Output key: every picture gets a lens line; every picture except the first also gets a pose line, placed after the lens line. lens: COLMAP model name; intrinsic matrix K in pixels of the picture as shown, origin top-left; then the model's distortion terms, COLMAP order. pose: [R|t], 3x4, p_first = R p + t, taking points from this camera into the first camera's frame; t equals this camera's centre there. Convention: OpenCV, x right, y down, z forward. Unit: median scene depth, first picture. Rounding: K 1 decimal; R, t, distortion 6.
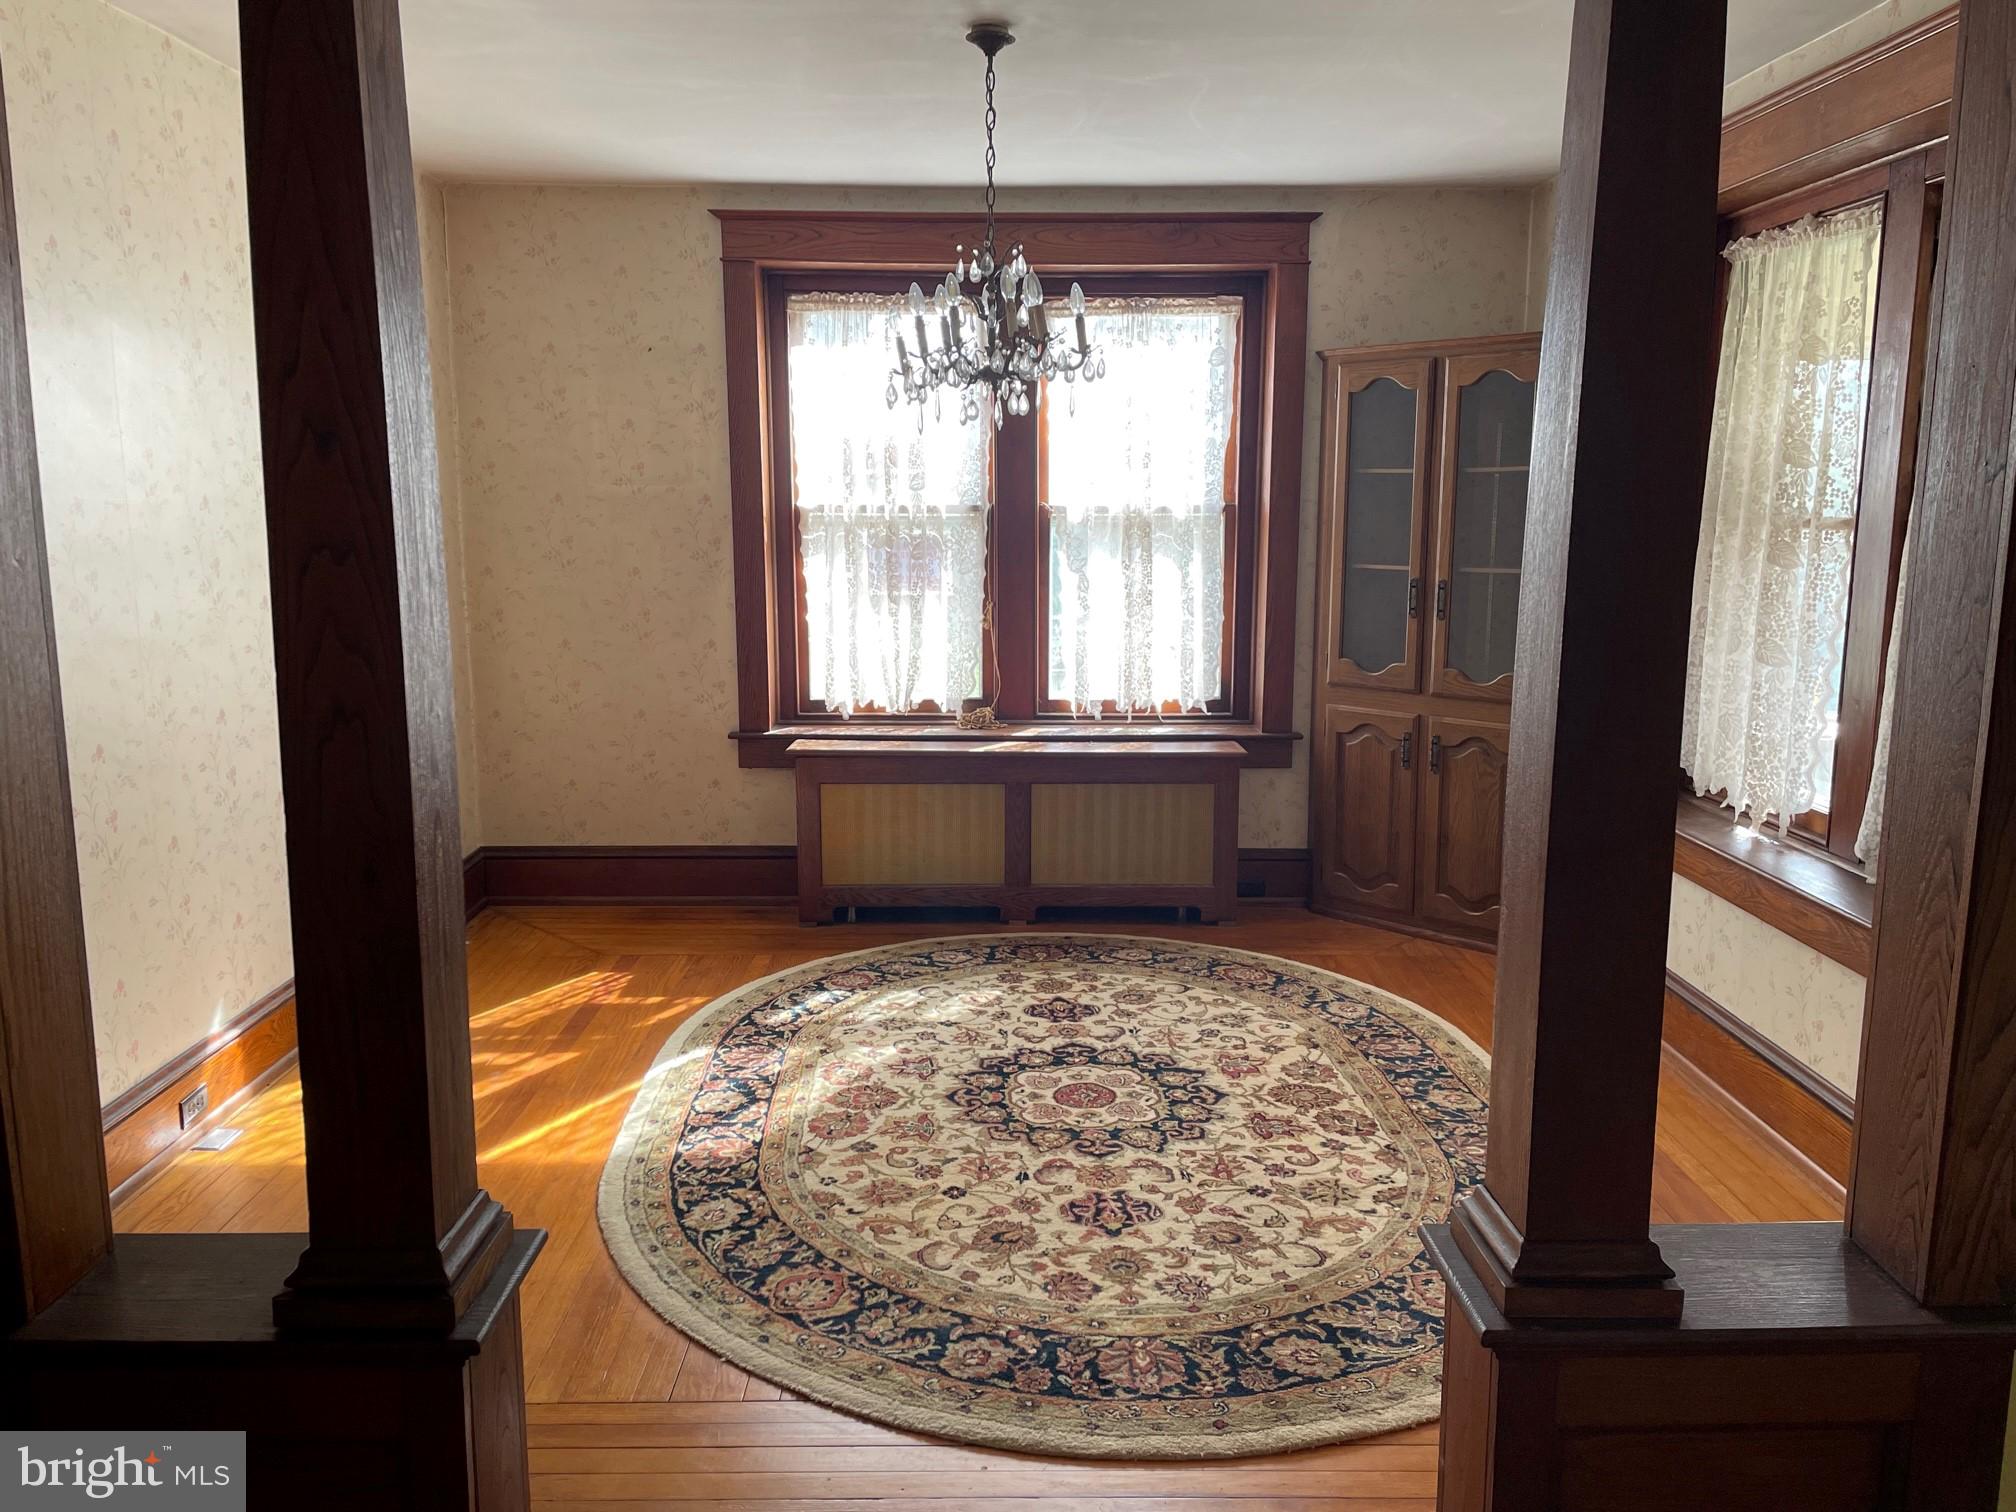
lens RADIAL K [[1539.3, 0, 1017.4], [0, 1539.3, 751.7], [0, 0, 1]] dist [0.066508, -0.066595]
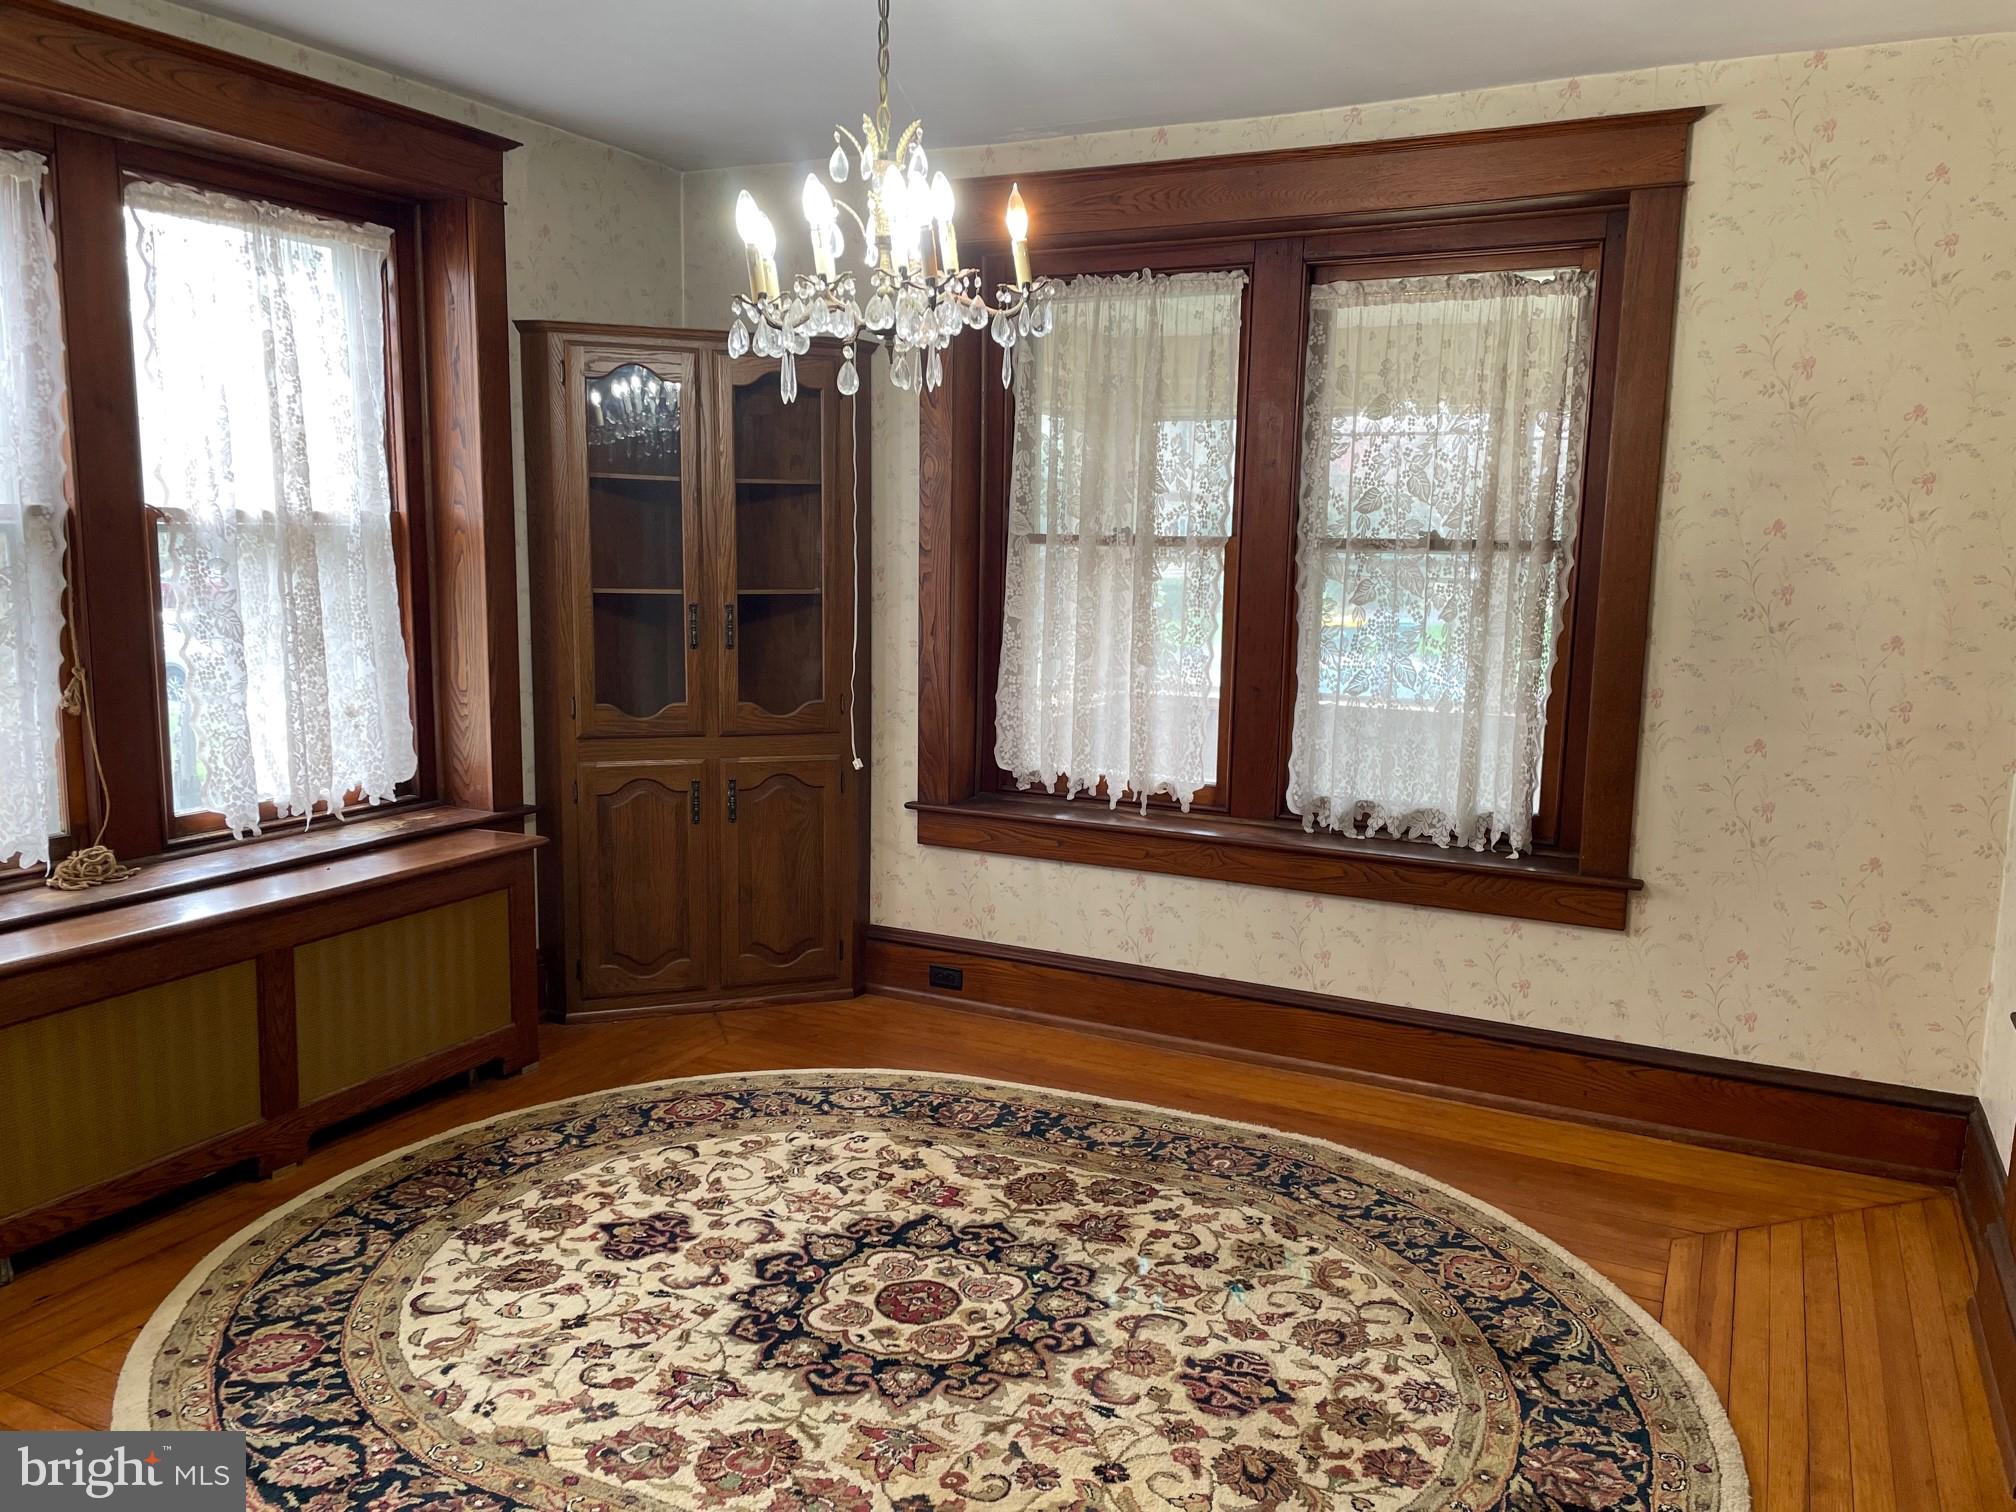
lens RADIAL K [[1539.3, 0, 1026.0], [0, 1539.3, 751.4], [0, 0, 1]] dist [0.066508, -0.066595]
pose [[0.446313, -0.128532, 0.885598, -0.518801], [0.137054, 0.987774, 0.074290, -0.081736], [-0.884320, 0.088218, 0.458472, 0.539036]]
